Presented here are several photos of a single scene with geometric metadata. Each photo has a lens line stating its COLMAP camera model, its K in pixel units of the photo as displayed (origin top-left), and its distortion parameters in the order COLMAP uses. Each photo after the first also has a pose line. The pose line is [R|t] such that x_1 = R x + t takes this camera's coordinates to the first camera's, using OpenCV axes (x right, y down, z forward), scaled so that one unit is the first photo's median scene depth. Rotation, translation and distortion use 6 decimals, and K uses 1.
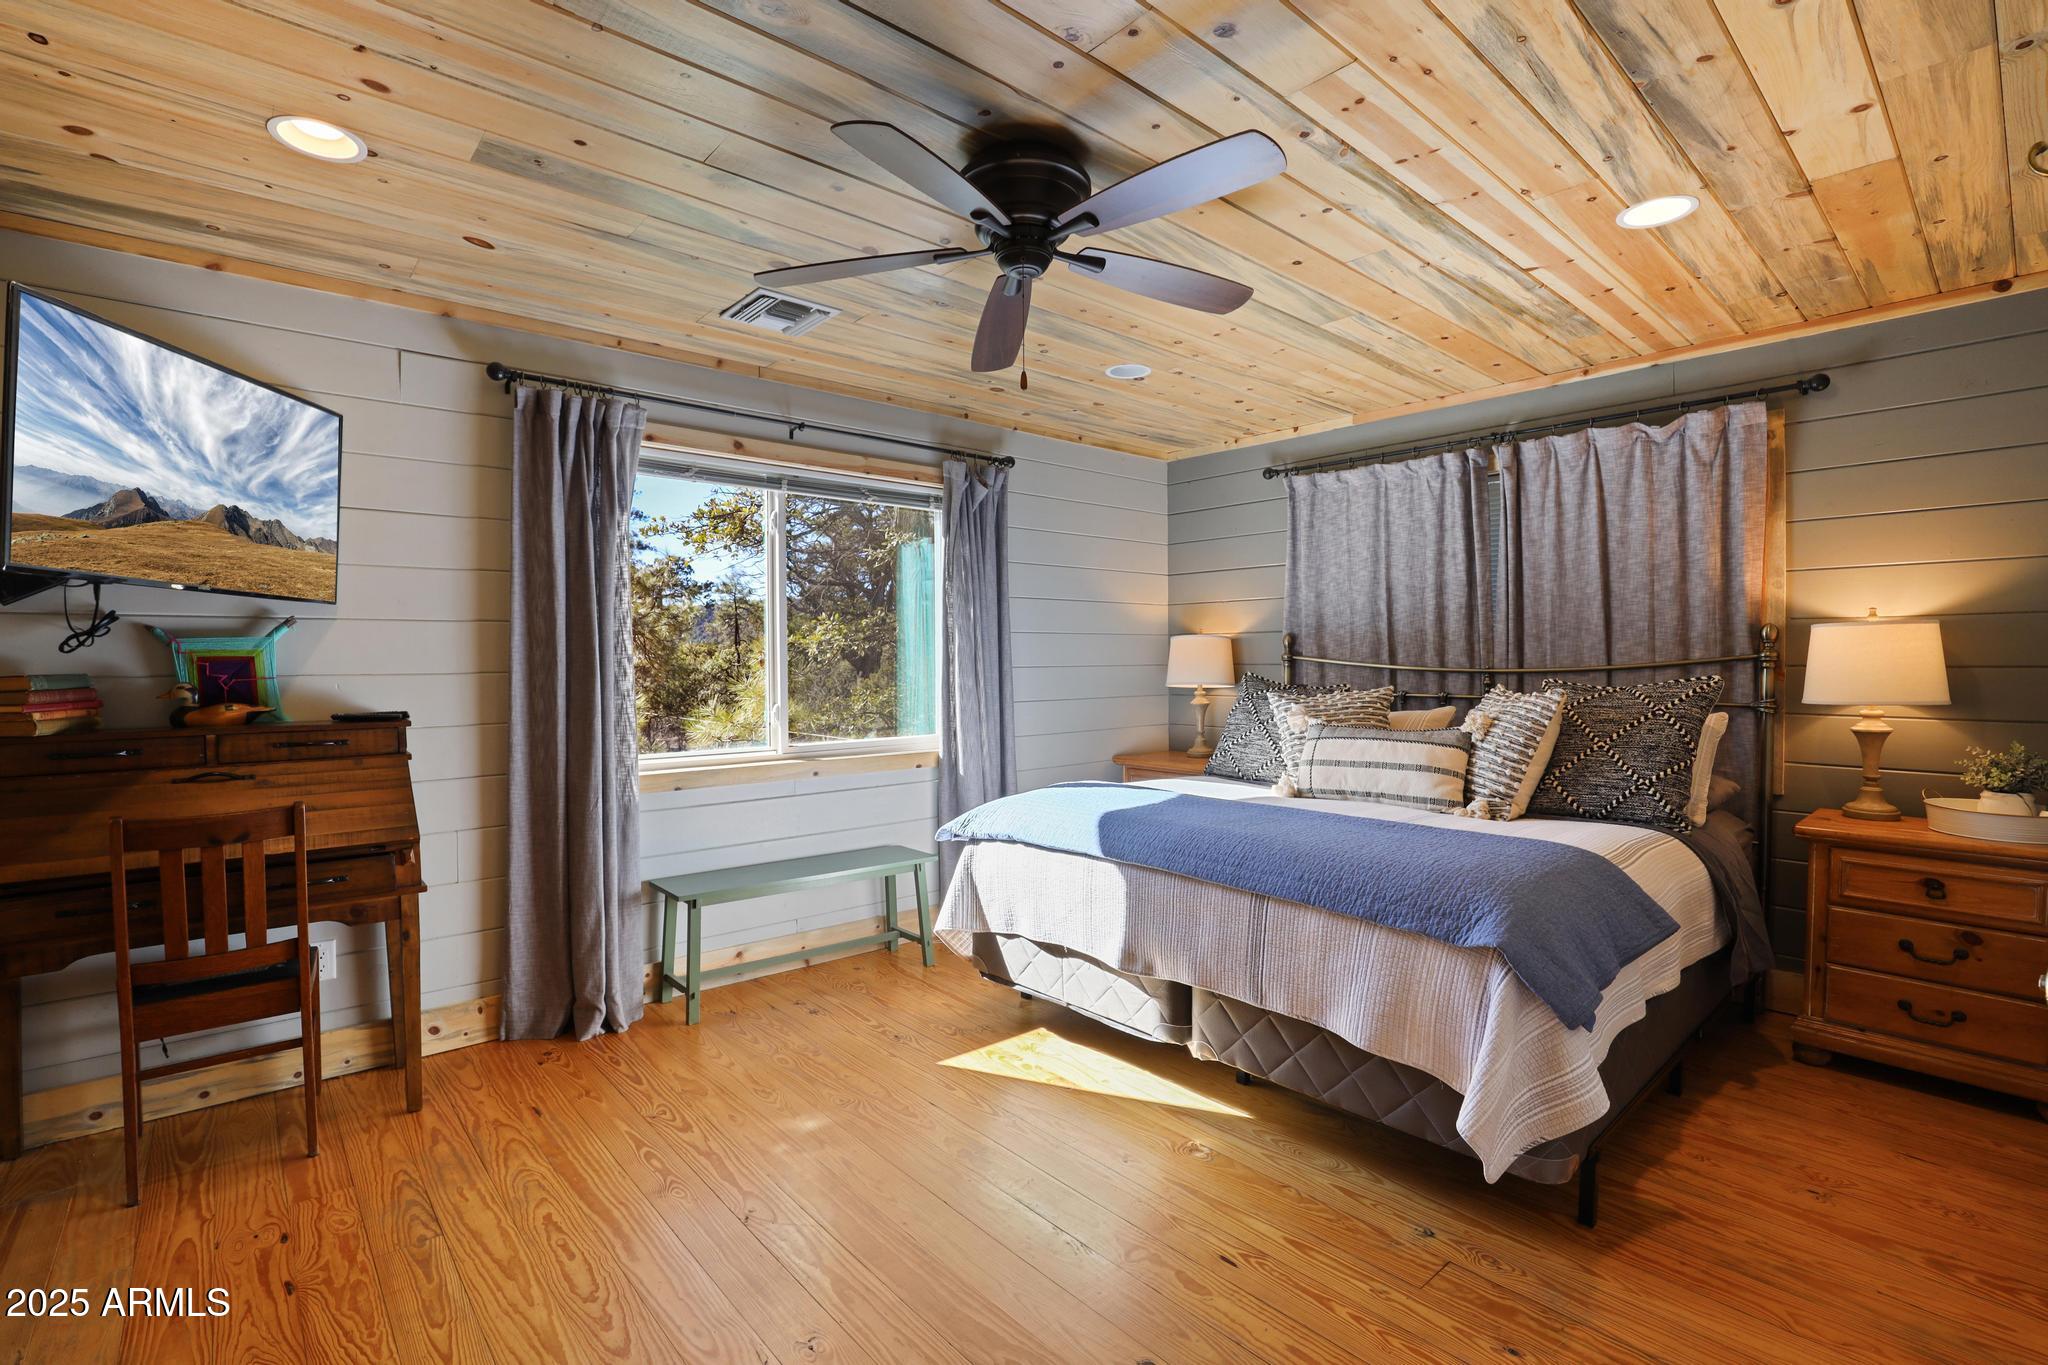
lens RADIAL K [[960.0, 0, 1024.0], [0, 960.0, 682.5], [0, 0, 1]] dist [-0.029356, 0.000732]
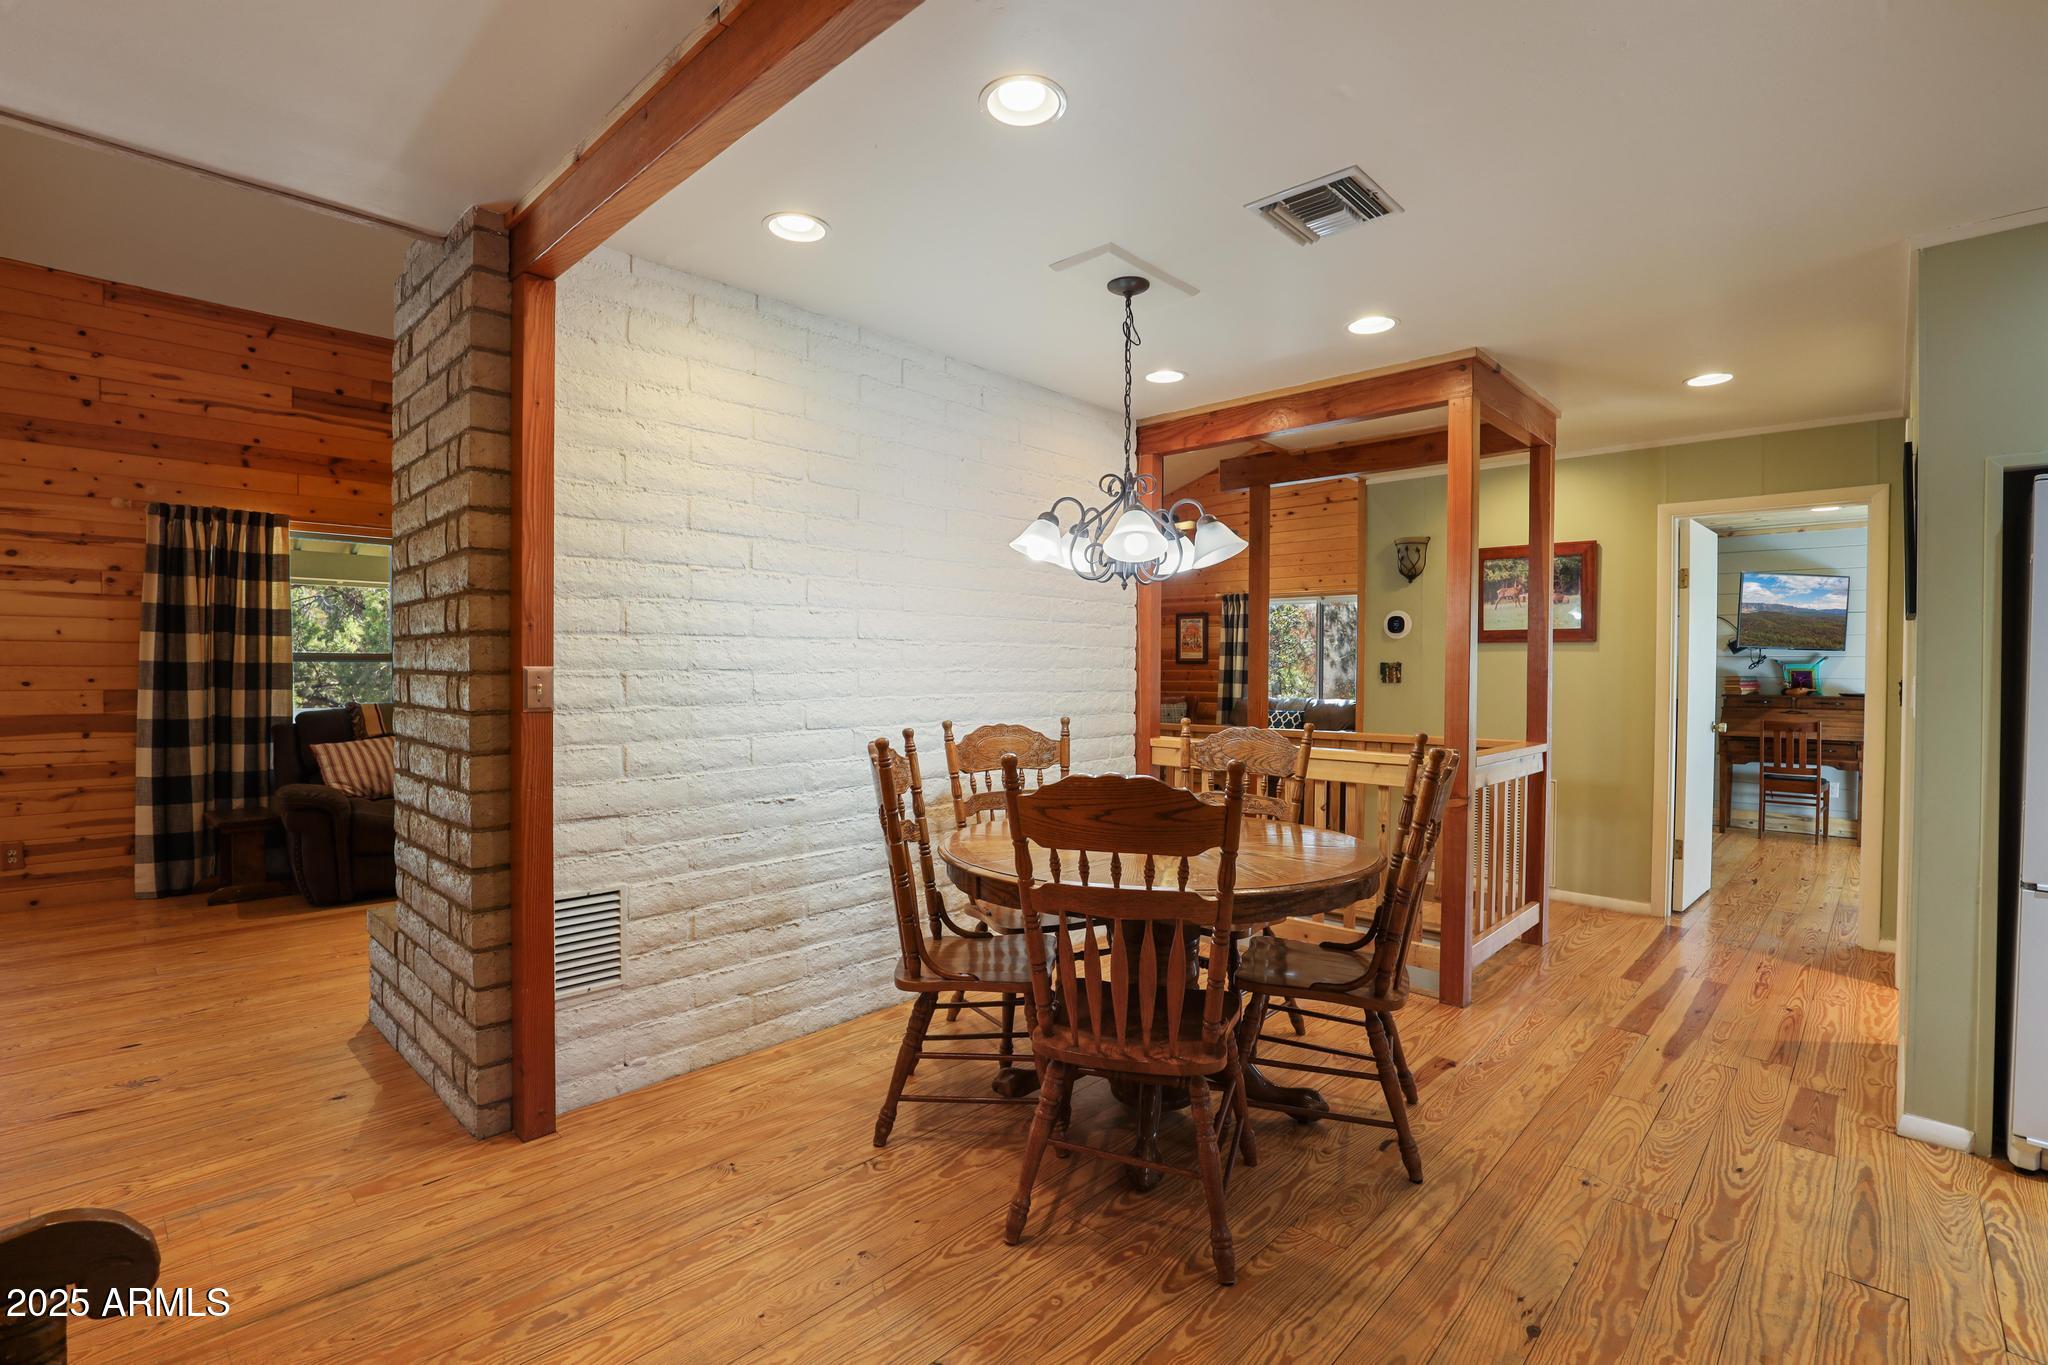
lens RADIAL K [[960.0, 0, 1024.0], [0, 960.0, 682.5], [0, 0, 1]] dist [-0.029356, 0.000732]
pose [[0.108506, 0.023098, -0.993827, 1.783862], [-0.032010, 0.999293, 0.019731, 0.027102], [0.993580, 0.029672, 0.109168, -1.699864]]
